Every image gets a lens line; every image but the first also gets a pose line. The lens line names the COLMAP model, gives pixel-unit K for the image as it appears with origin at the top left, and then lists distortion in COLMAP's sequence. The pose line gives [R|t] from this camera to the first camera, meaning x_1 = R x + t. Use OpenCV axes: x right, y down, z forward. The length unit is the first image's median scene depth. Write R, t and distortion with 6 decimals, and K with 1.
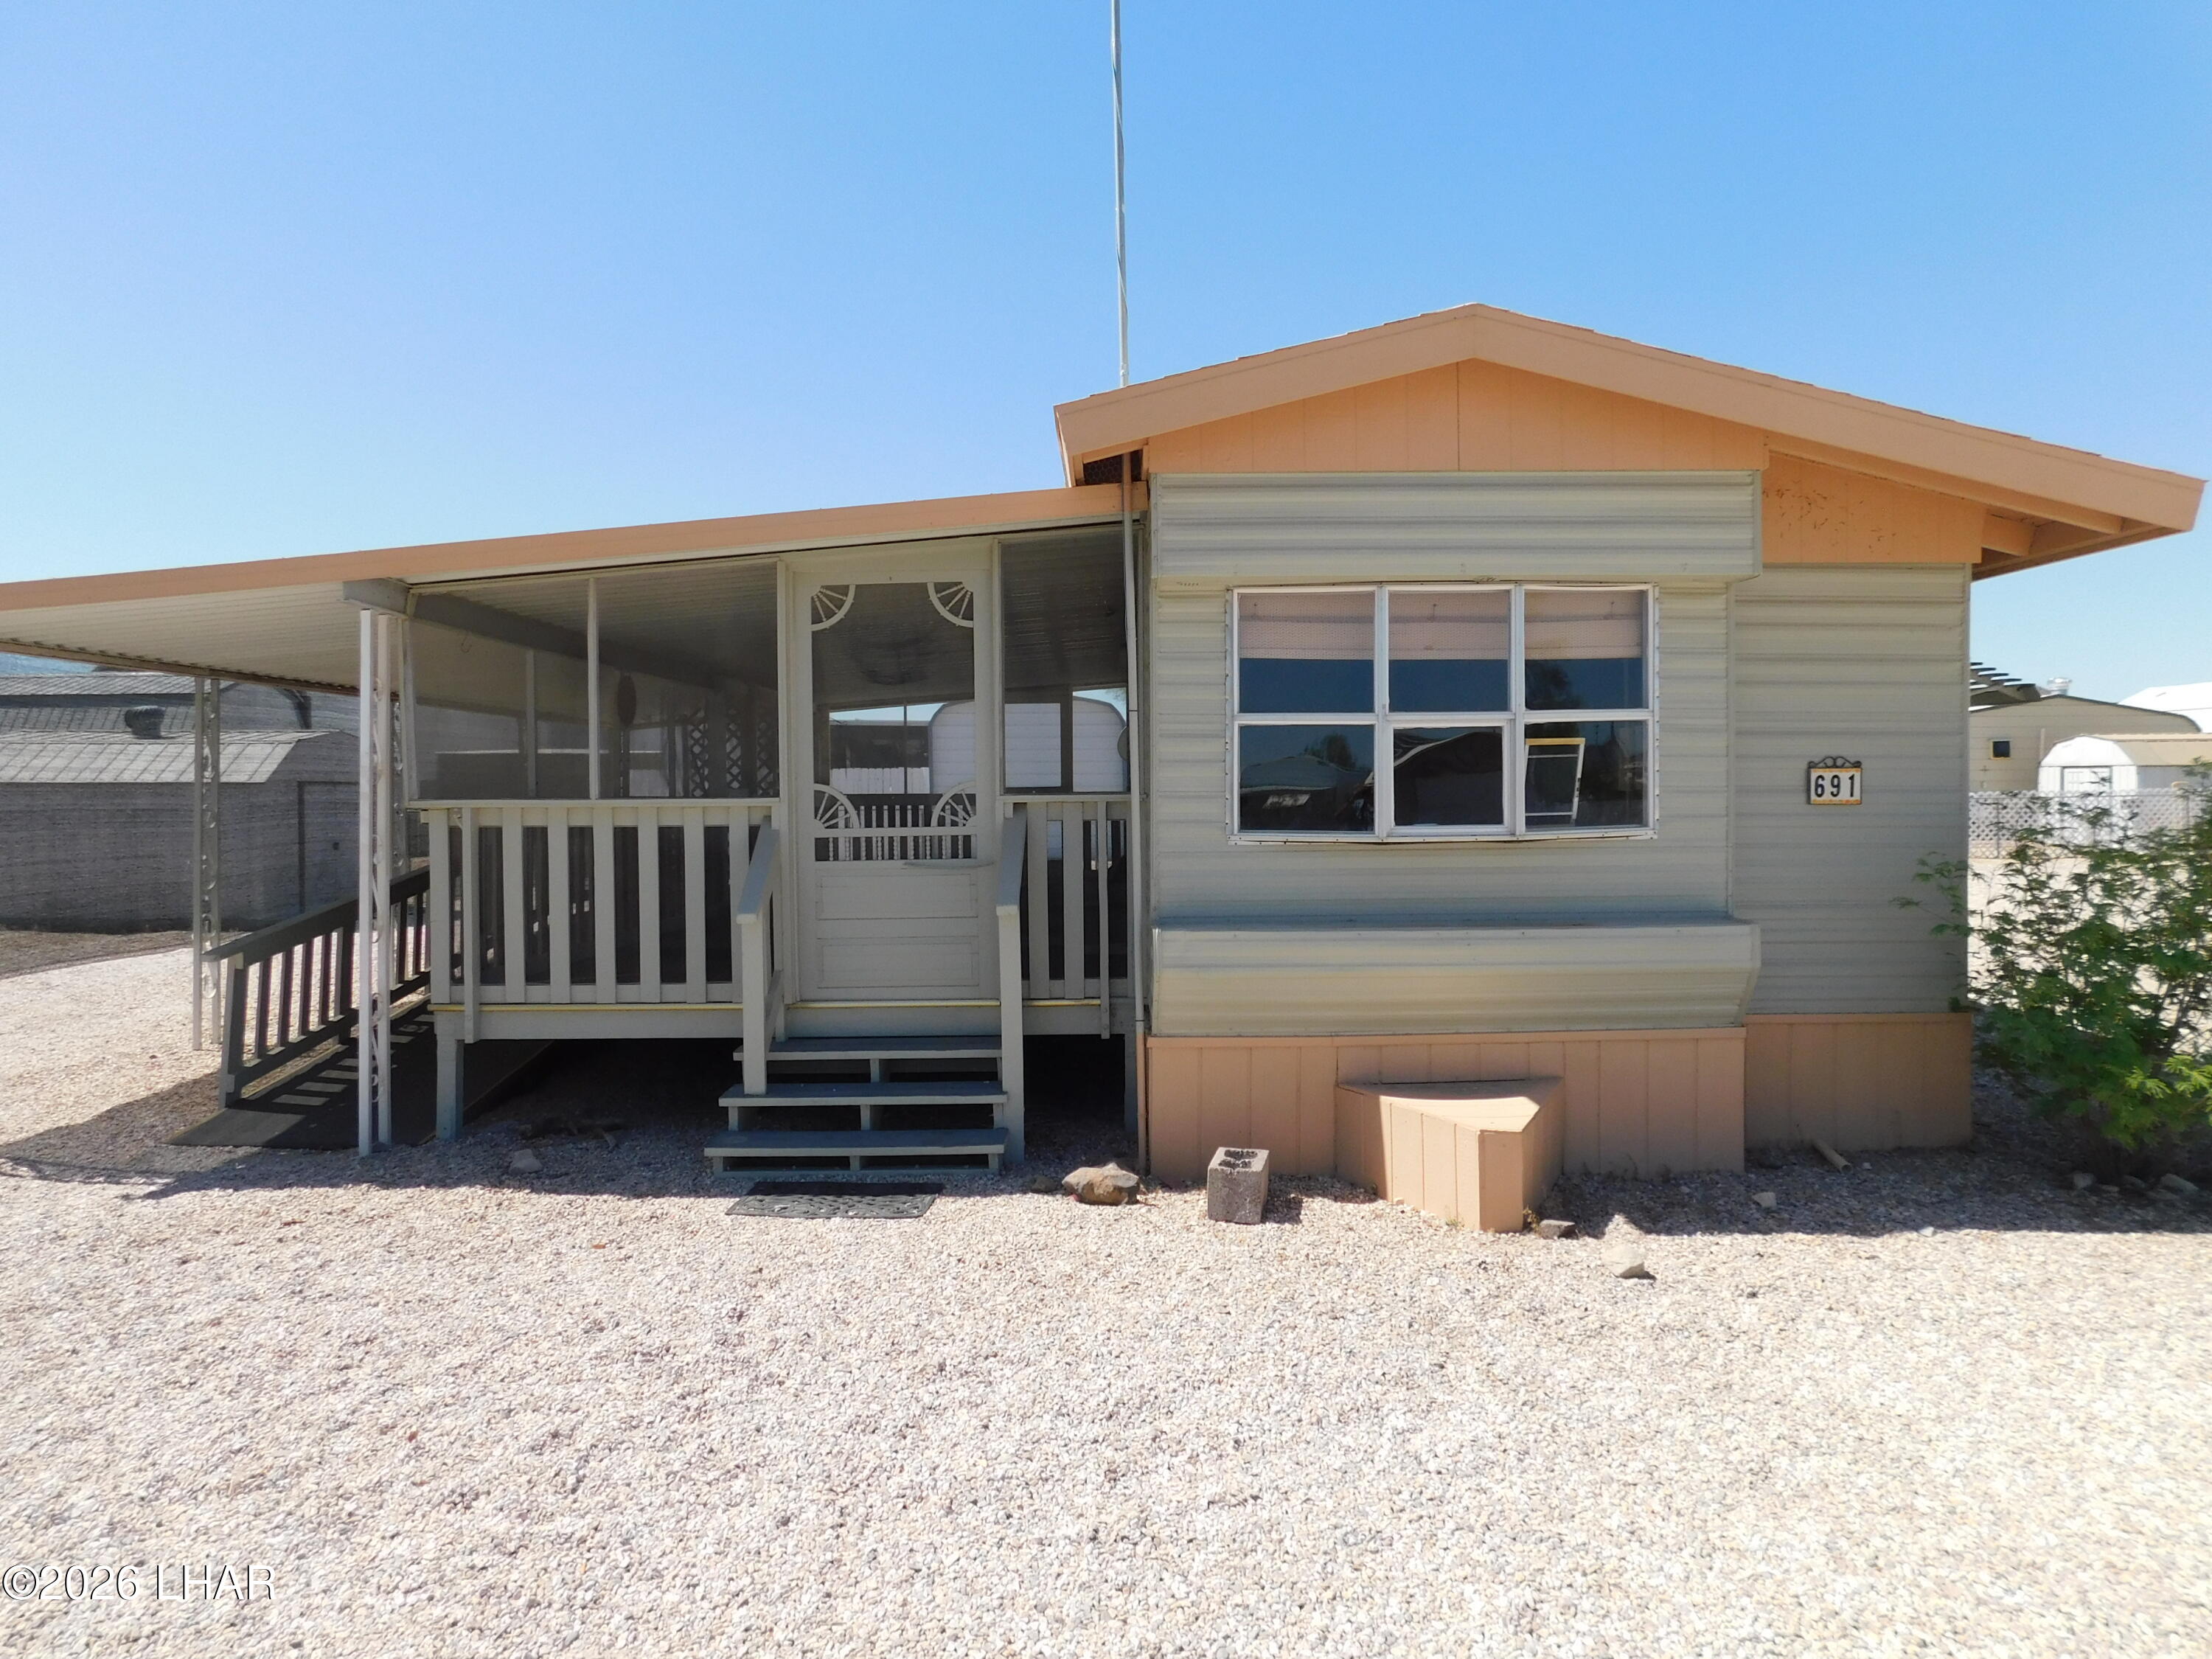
lens RADIAL K [[1548.6, 0, 1106.0], [0, 1548.6, 829.5], [0, 0, 1]] dist [-0.068250, 0.064566]
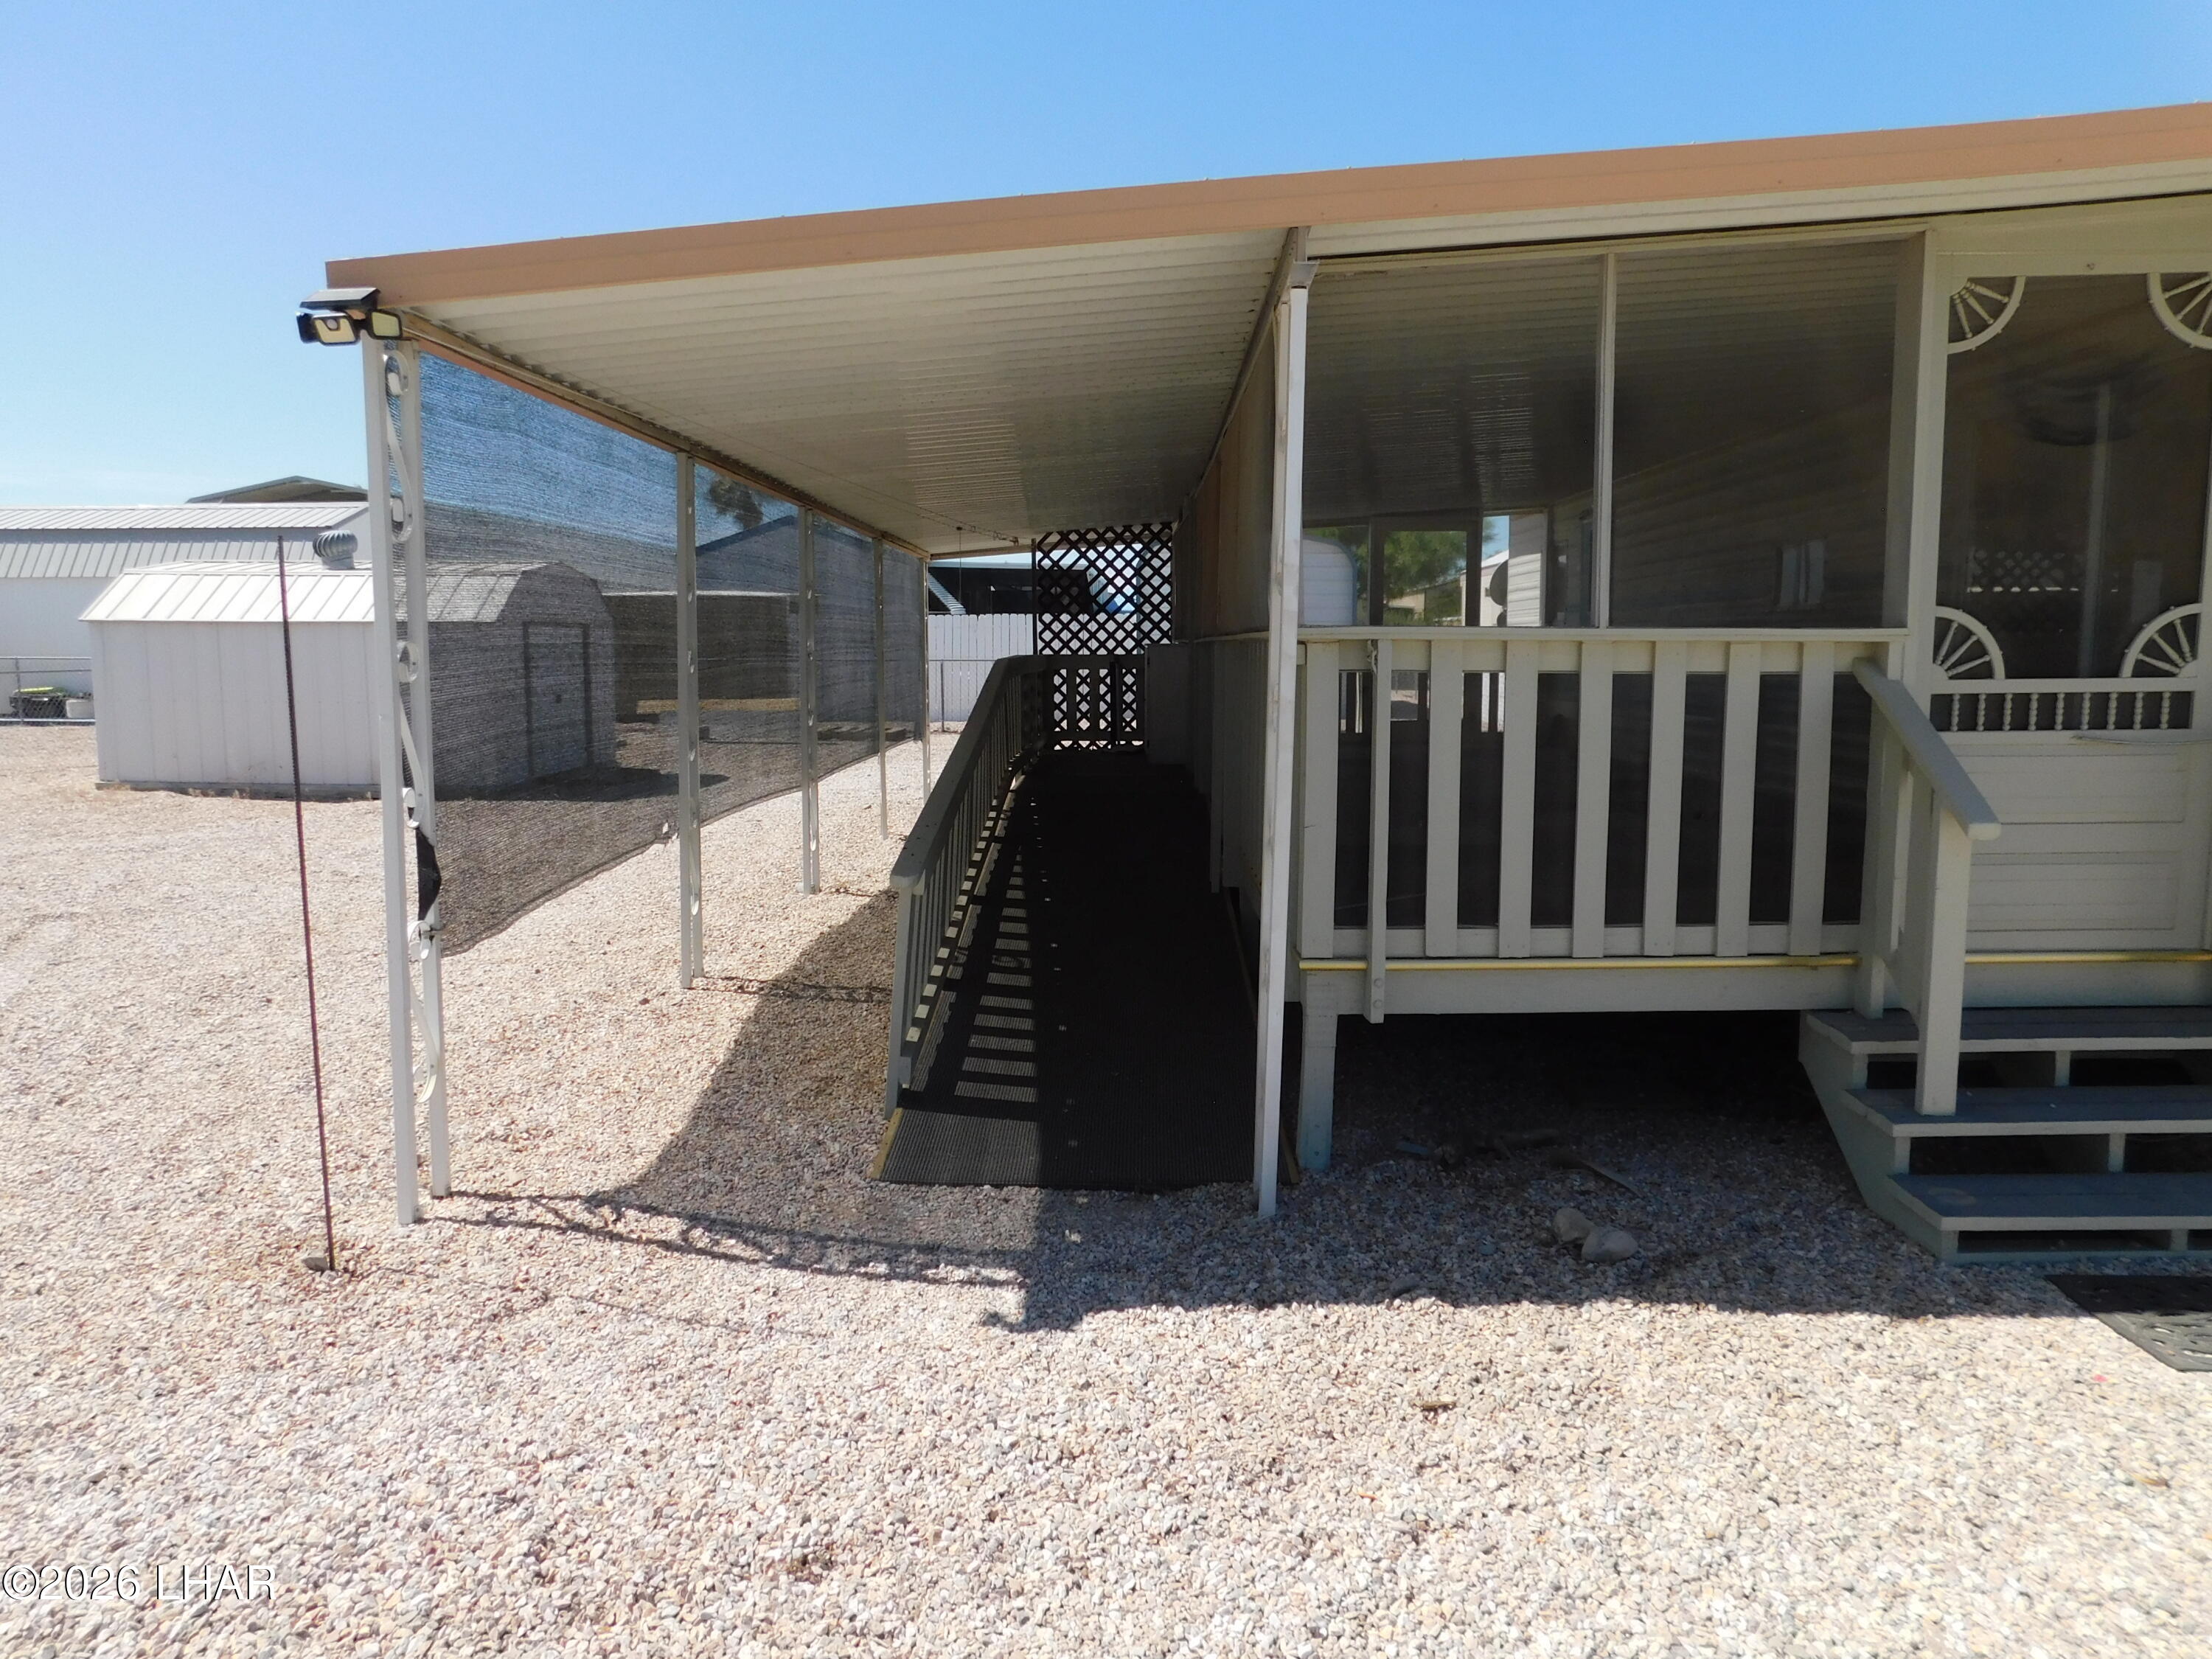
lens RADIAL K [[1548.6, 0, 1106.0], [0, 1548.6, 829.5], [0, 0, 1]] dist [-0.068250, 0.064566]
pose [[0.999905, 0.008961, -0.010454, -0.515752], [-0.007944, 0.995583, 0.093551, 0.004807], [0.011247, -0.093459, 0.995560, 0.379442]]
